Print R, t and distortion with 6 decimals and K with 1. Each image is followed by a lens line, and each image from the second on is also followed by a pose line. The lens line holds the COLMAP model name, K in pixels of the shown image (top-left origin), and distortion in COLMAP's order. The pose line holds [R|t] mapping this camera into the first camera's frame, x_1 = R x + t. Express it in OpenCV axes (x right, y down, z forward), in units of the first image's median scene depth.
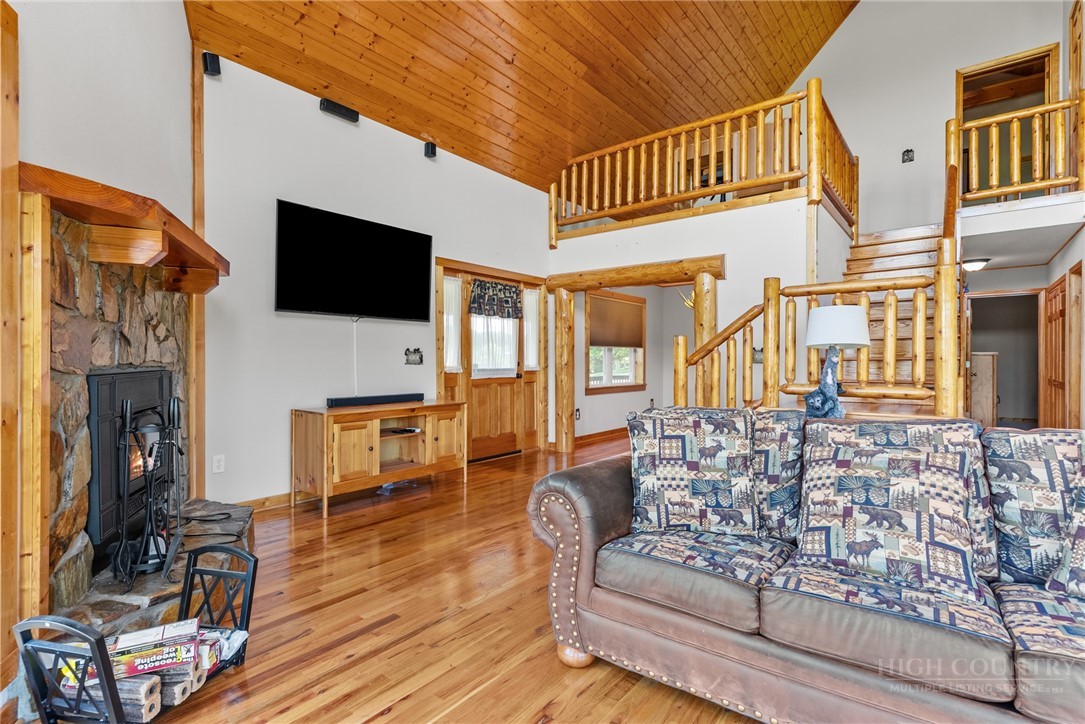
lens RADIAL K [[512.8, 0, 541.2], [0, 512.8, 365.7], [0, 0, 1]] dist [0.000074, -0.000118]
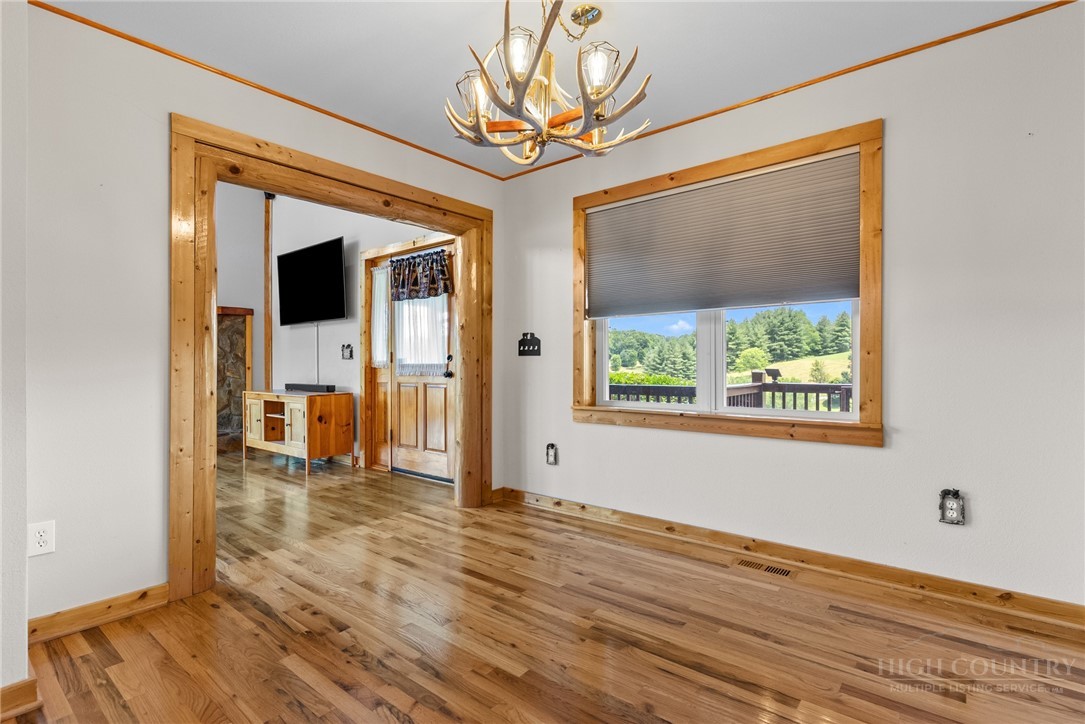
lens RADIAL K [[520.5, 0, 544.3], [0, 520.5, 351.3], [0, 0, 1]] dist [0.001903, -0.000208]
pose [[-0.016288, -0.021220, -0.999642, 0.874821], [-0.007826, 0.999747, -0.021095, 0.000971], [0.999837, 0.007480, -0.016450, 1.498249]]
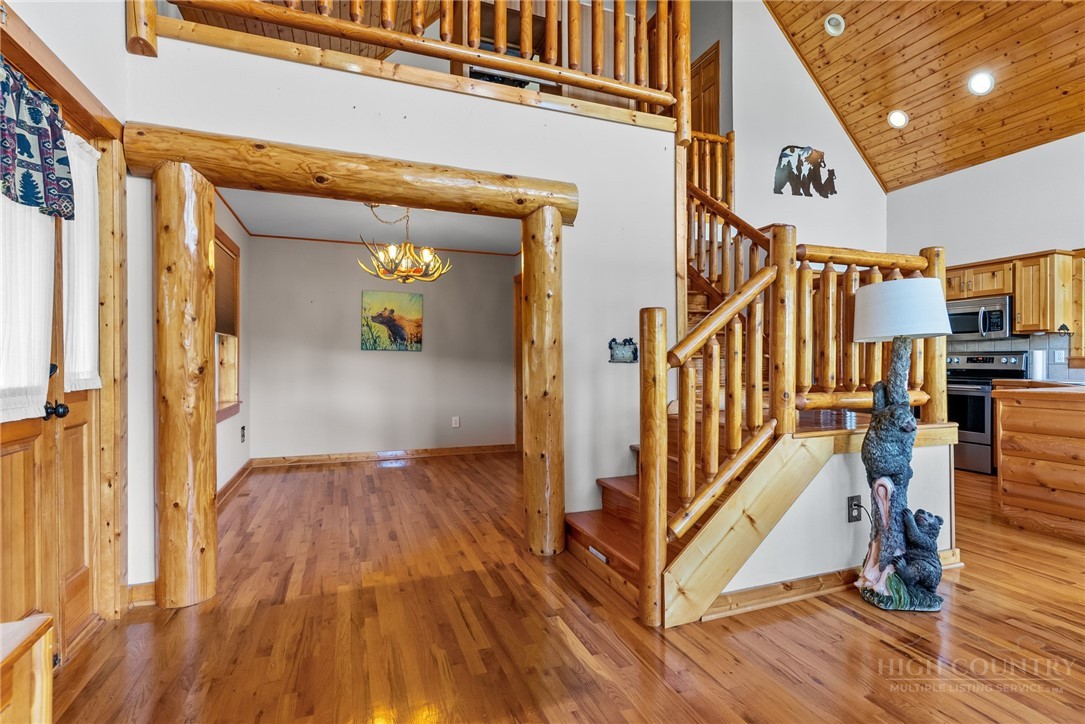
lens RADIAL K [[517.1, 0, 546.4], [0, 517.1, 368.7], [0, 0, 1]] dist [0.001585, 0.000990]
pose [[0.500105, -0.009093, 0.865917, -0.214225], [0.005546, 0.999958, 0.007298, -0.006887], [-0.865947, 0.001153, 0.500134, 0.798538]]
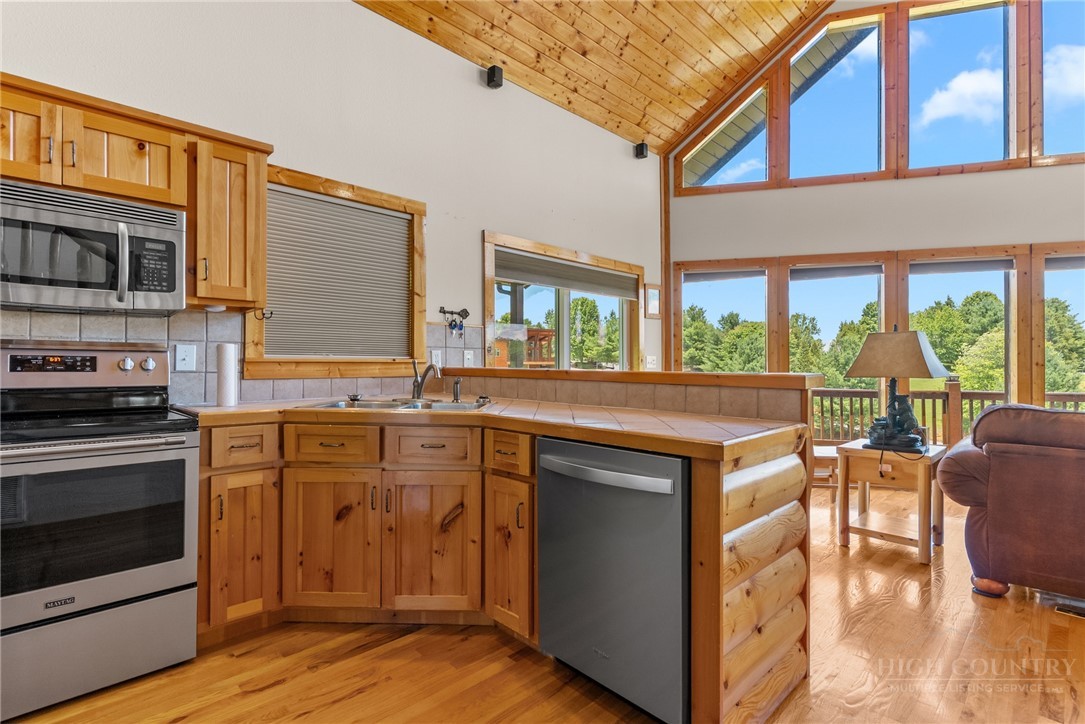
lens RADIAL K [[518.8, 0, 536.9], [0, 518.8, 363.1], [0, 0, 1]] dist [0.000746, -0.000058]
pose [[-0.992358, 0.000560, 0.123392, 0.560671], [0.000746, 0.999999, 0.001465, -0.011343], [-0.123391, 0.001546, -0.992357, 0.888224]]
